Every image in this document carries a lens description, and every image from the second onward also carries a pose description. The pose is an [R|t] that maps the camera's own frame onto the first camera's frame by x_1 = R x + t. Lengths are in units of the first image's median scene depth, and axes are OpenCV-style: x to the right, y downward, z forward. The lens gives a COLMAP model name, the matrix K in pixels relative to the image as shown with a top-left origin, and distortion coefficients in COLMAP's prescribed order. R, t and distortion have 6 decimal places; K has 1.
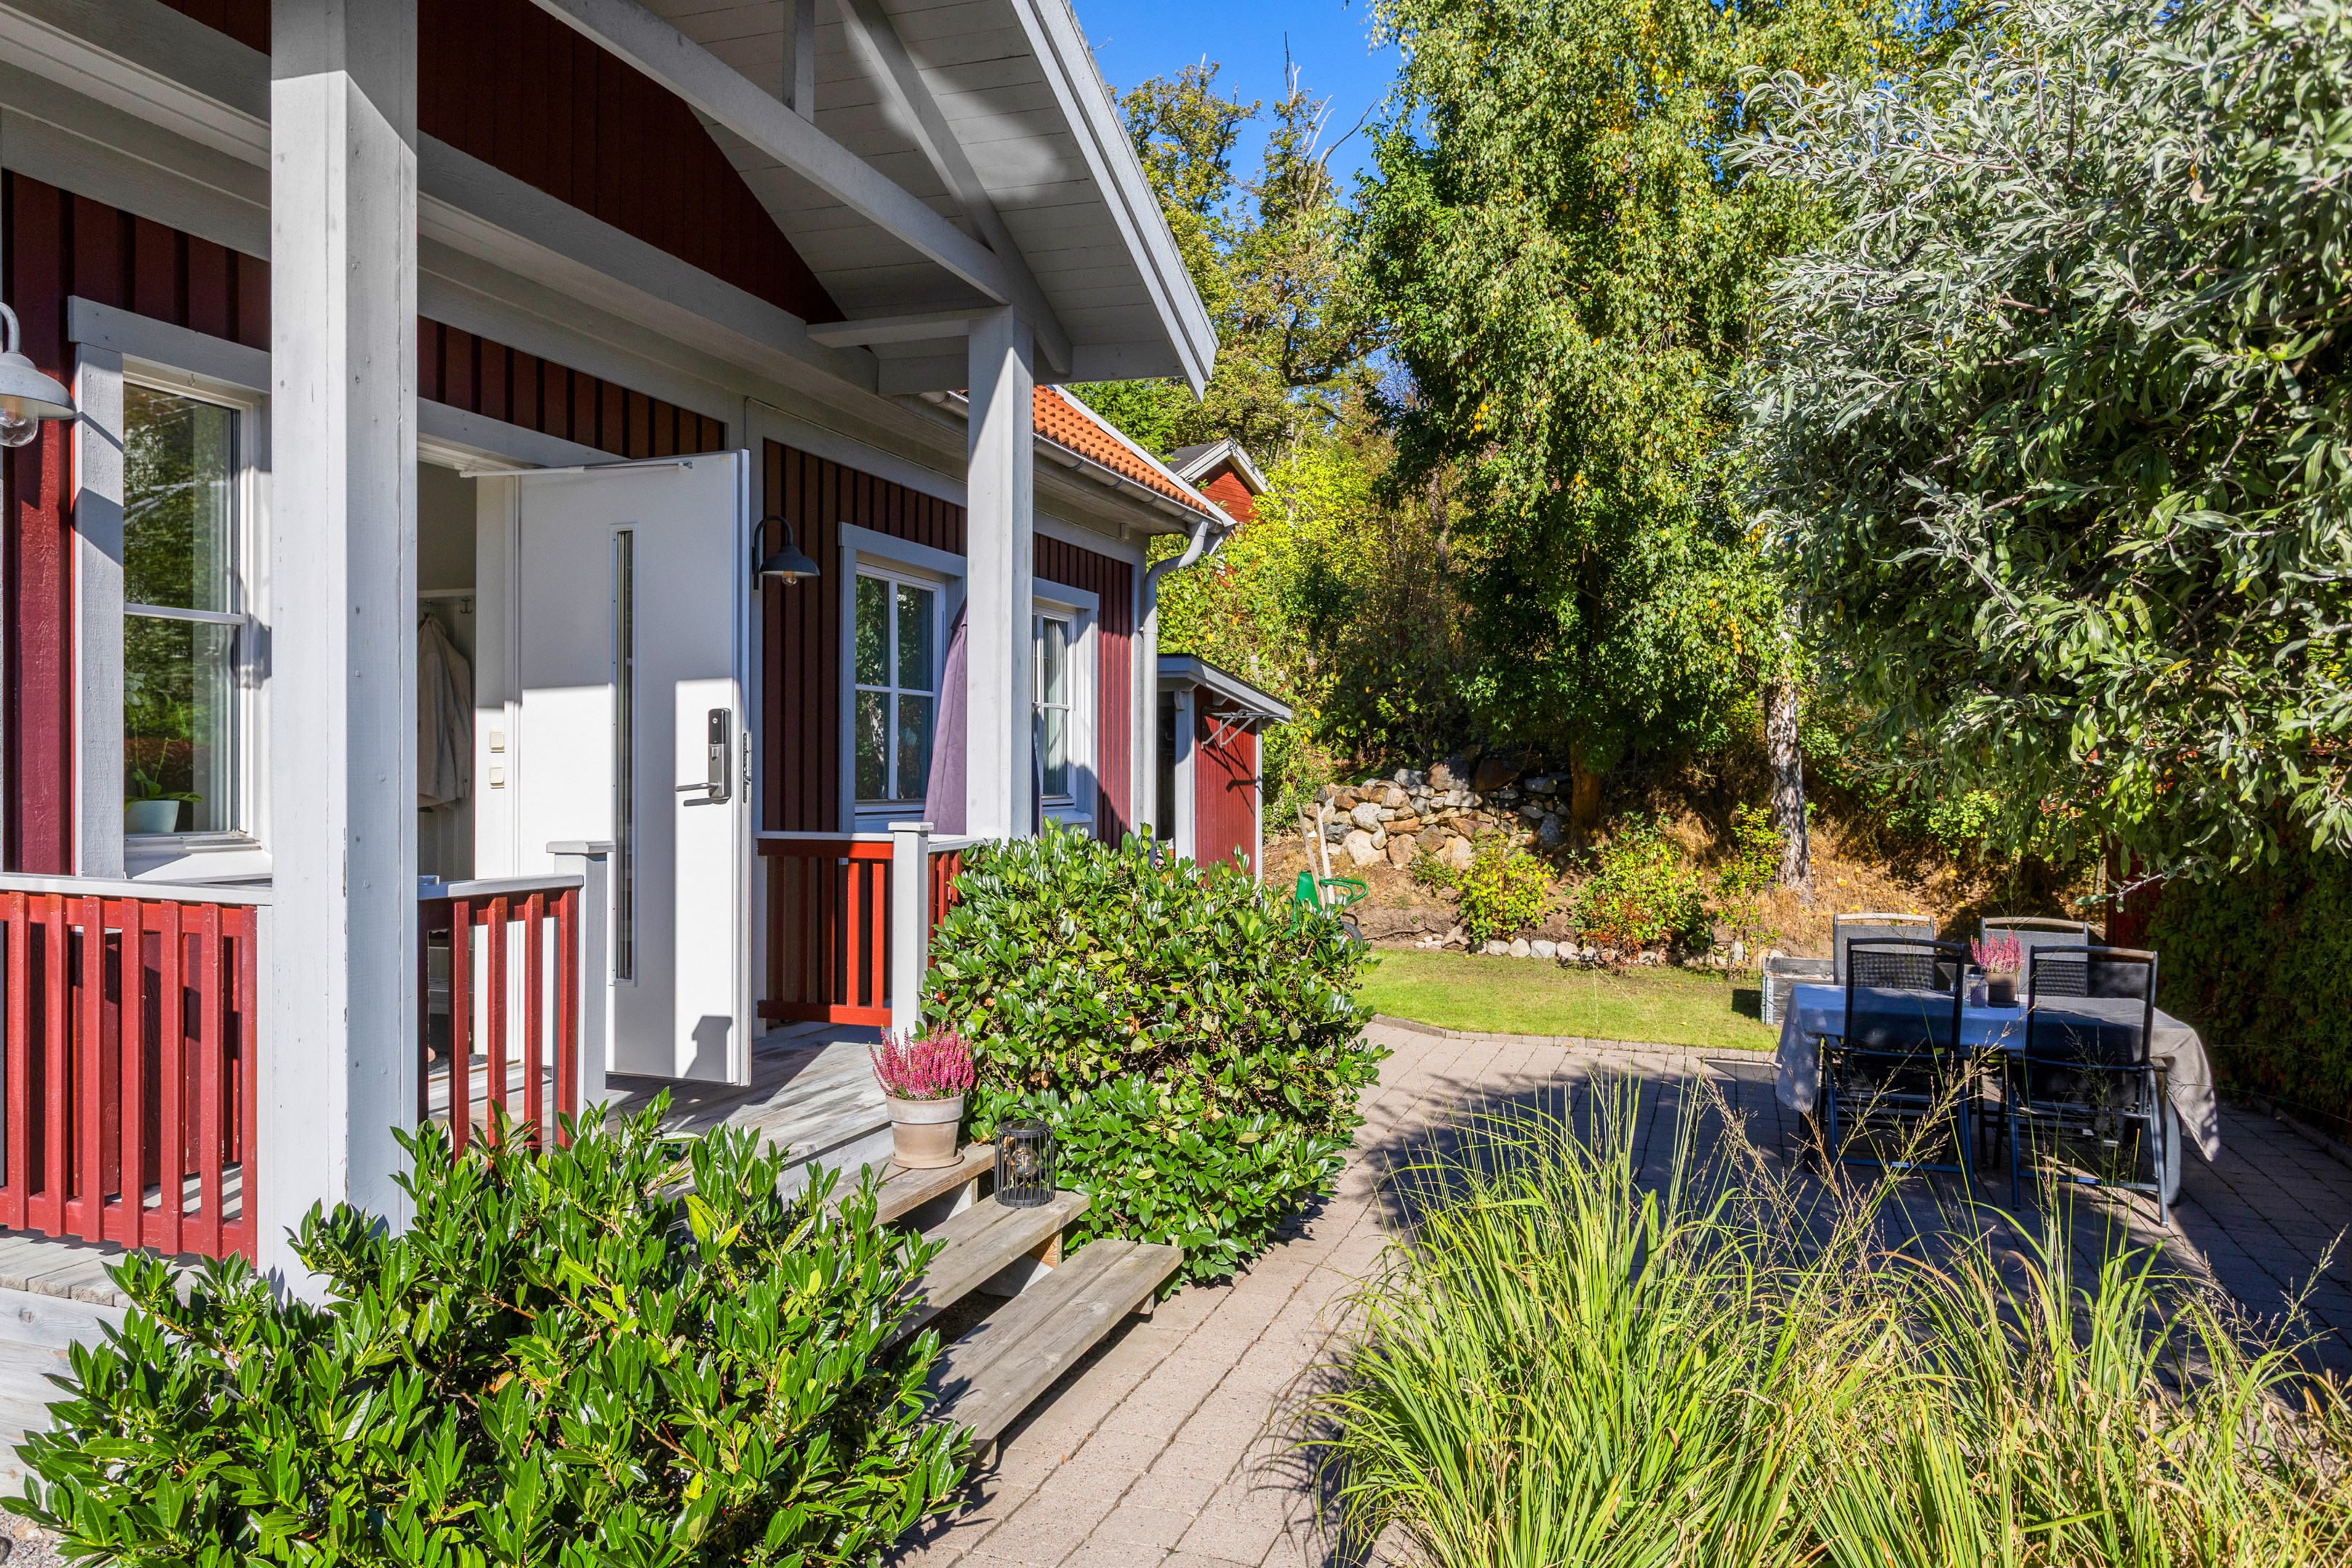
lens RADIAL K [[1634.7, 0, 1180.9], [0, 1634.7, 777.4], [0, 0, 1]] dist [0.003498, -0.000024]
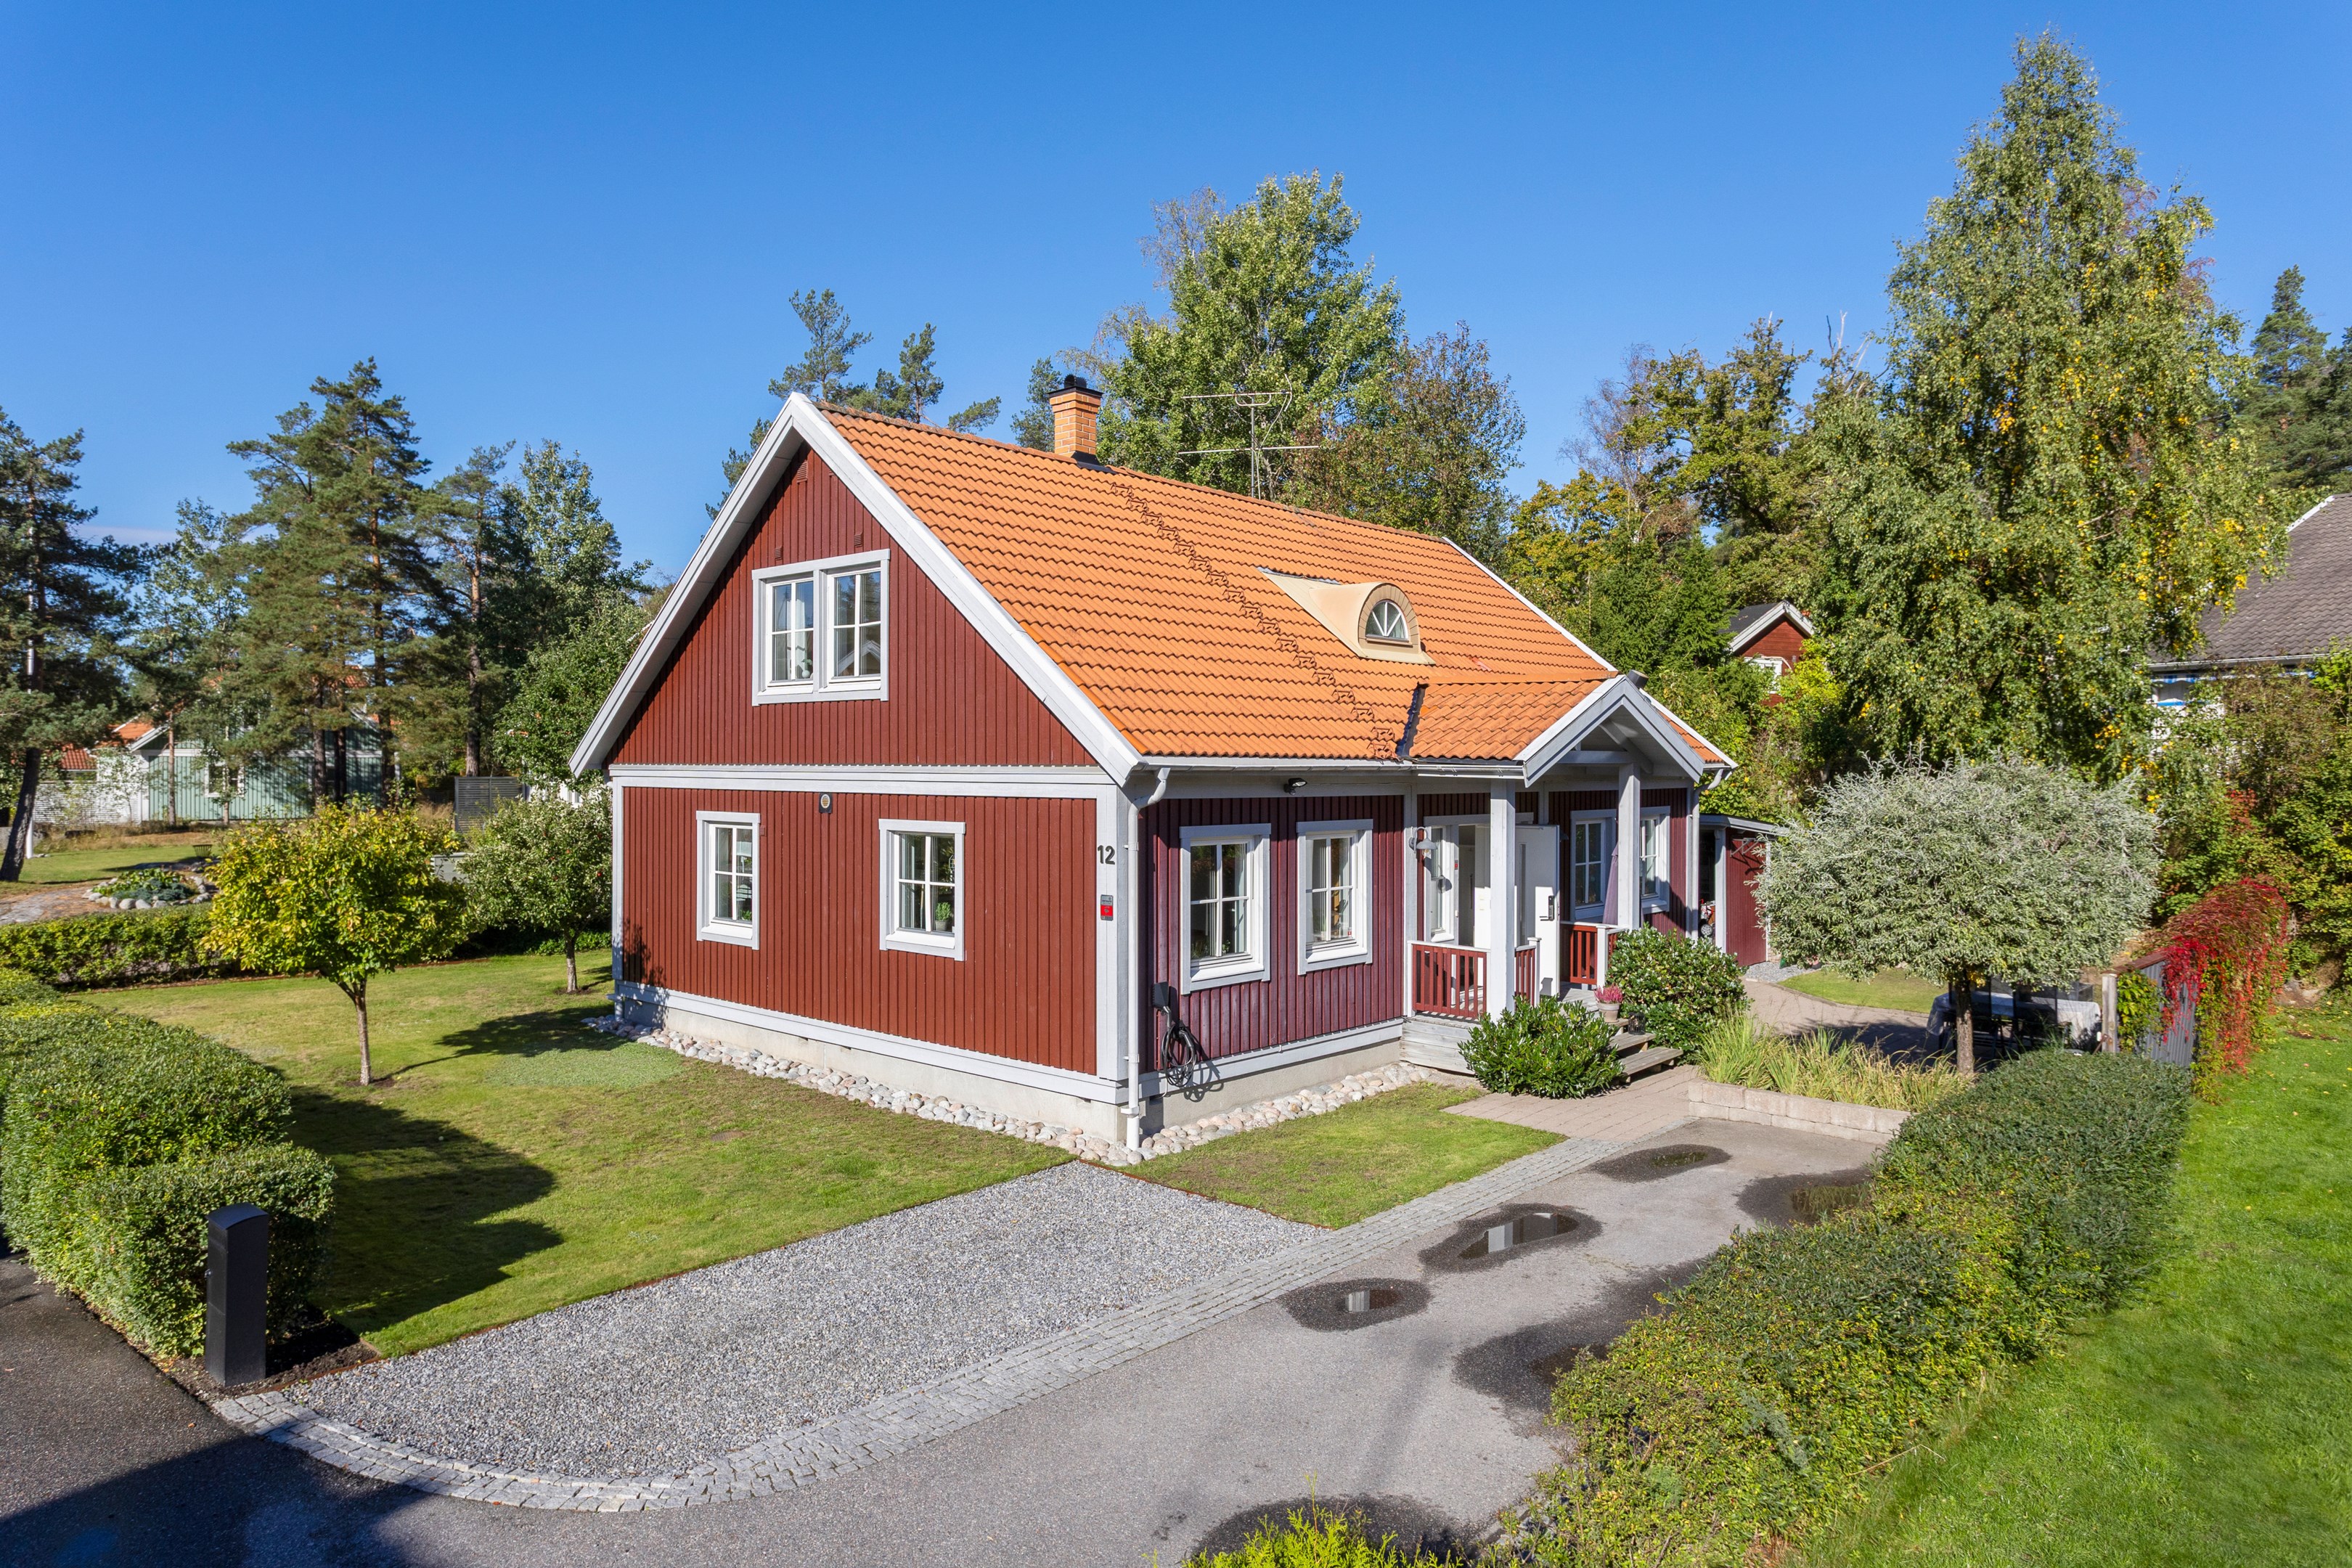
lens RADIAL K [[1456.7, 0, 1168.7], [0, 1456.7, 768.9], [0, 0, 1]] dist [-0.007014, -0.000029]
pose [[0.918765, 0.000206, -0.394806, 0.208098], [-0.001762, 0.999992, -0.003579, -0.291501], [0.394802, 0.003984, 0.918758, -2.203811]]
